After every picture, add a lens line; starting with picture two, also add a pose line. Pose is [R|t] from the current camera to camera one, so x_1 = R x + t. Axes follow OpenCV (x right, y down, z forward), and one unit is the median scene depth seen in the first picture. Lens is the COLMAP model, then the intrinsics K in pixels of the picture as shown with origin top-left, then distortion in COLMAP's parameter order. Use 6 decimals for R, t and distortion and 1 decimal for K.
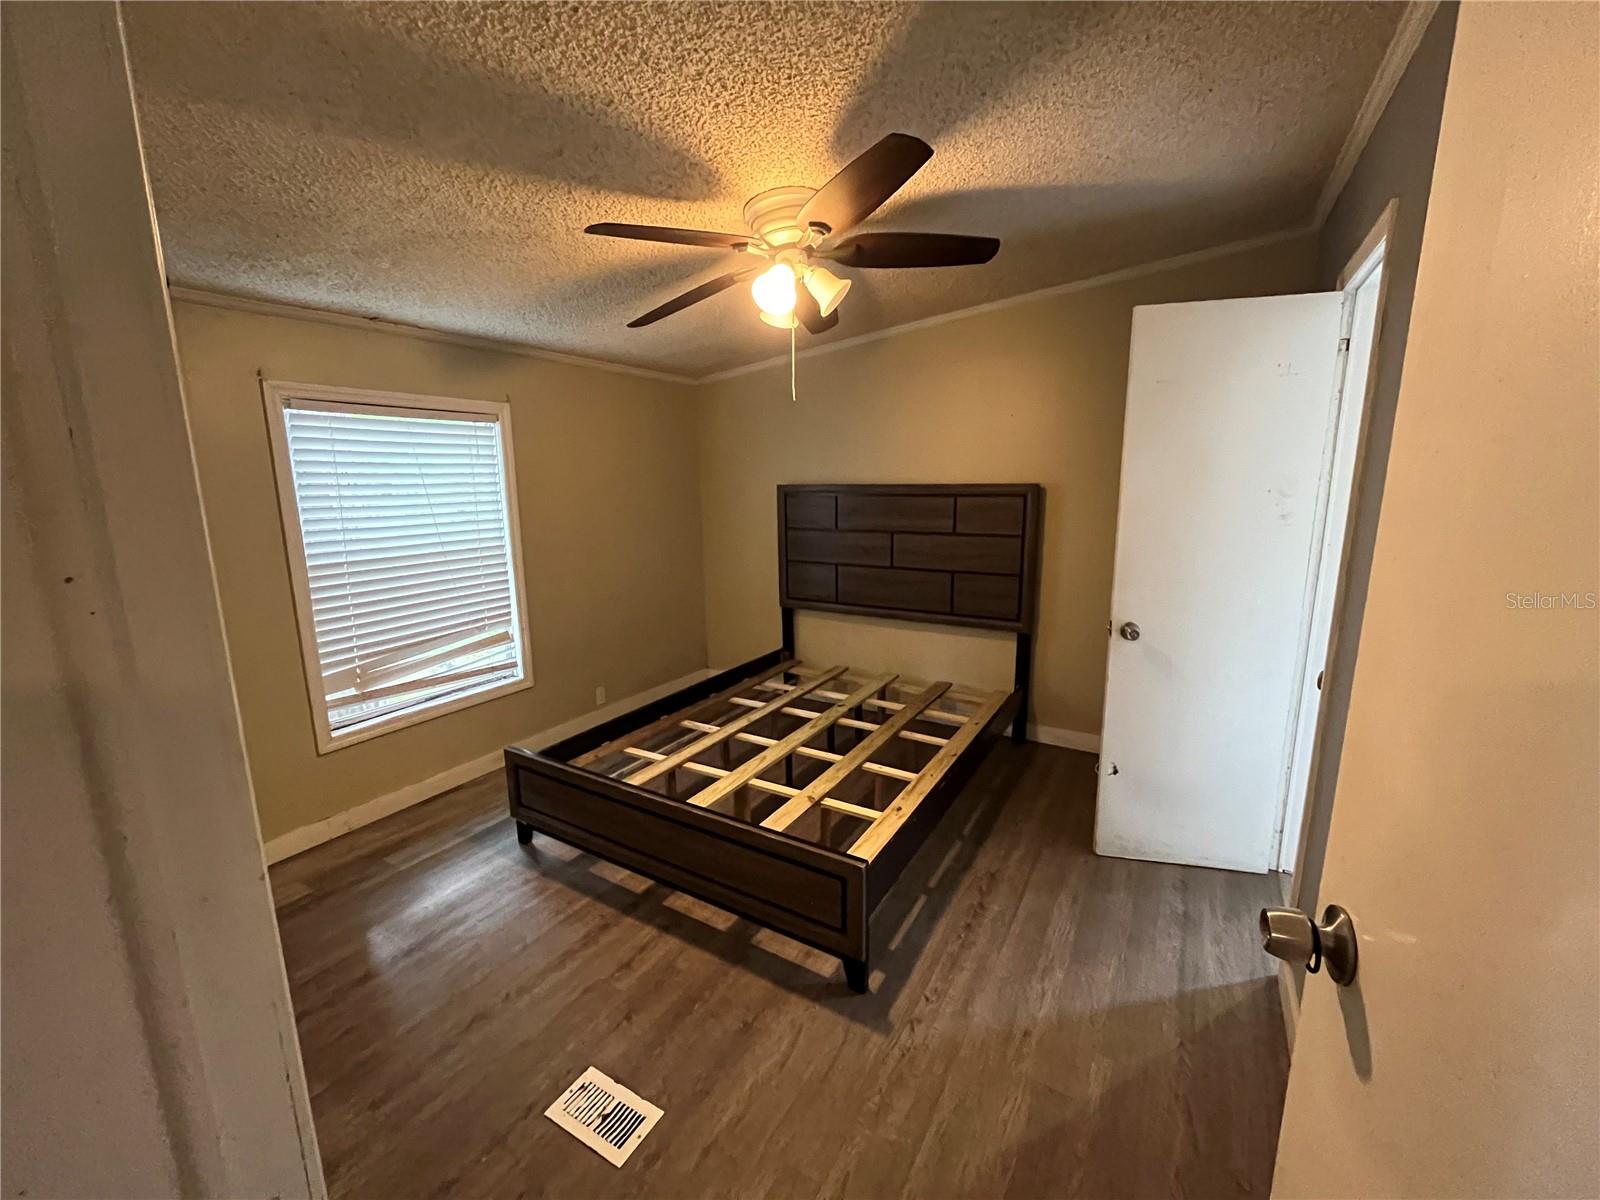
lens RADIAL K [[647.1, 0, 800.9], [0, 647.1, 599.5], [0, 0, 1]] dist [0.000197, -0.000937]
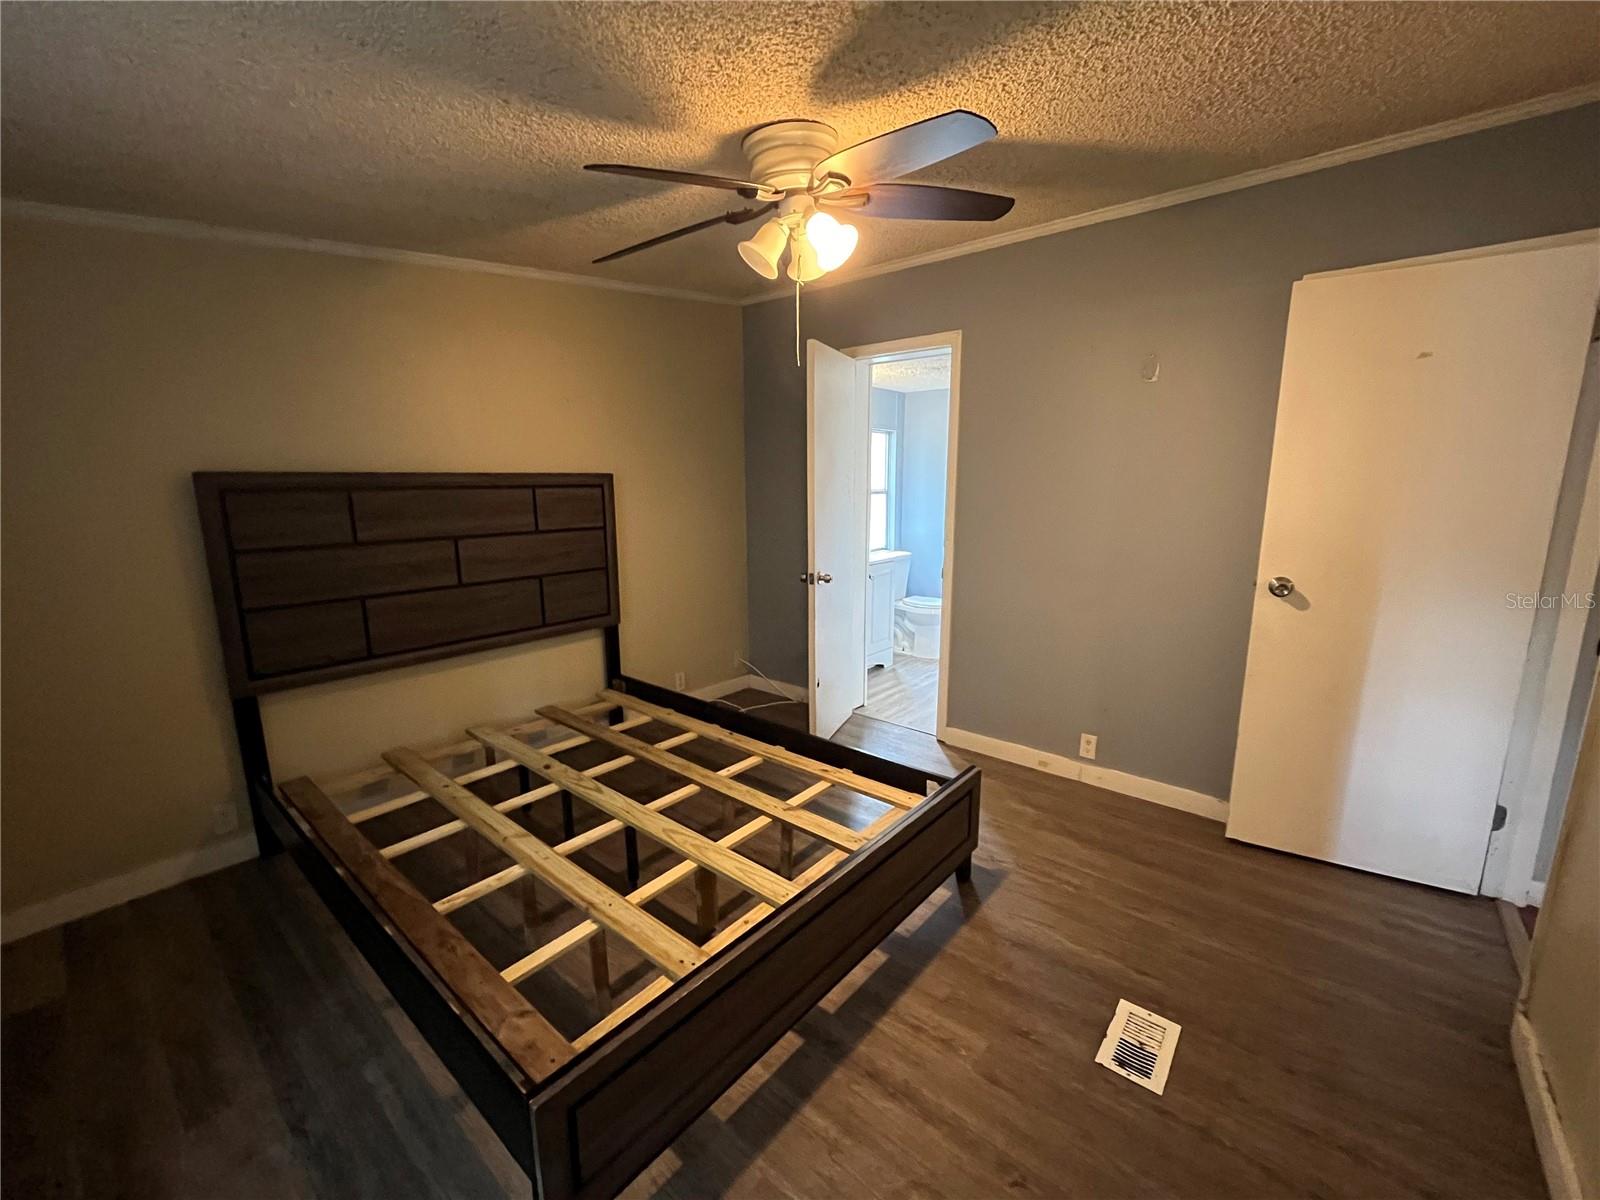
lens RADIAL K [[647.1, 0, 796.3], [0, 647.1, 601.7], [0, 0, 1]] dist [0.000197, -0.000937]
pose [[0.159796, -0.169950, 0.972410, -0.582736], [0.182513, 0.973172, 0.140090, -0.072739], [-0.970131, 0.155092, 0.186528, 0.552410]]
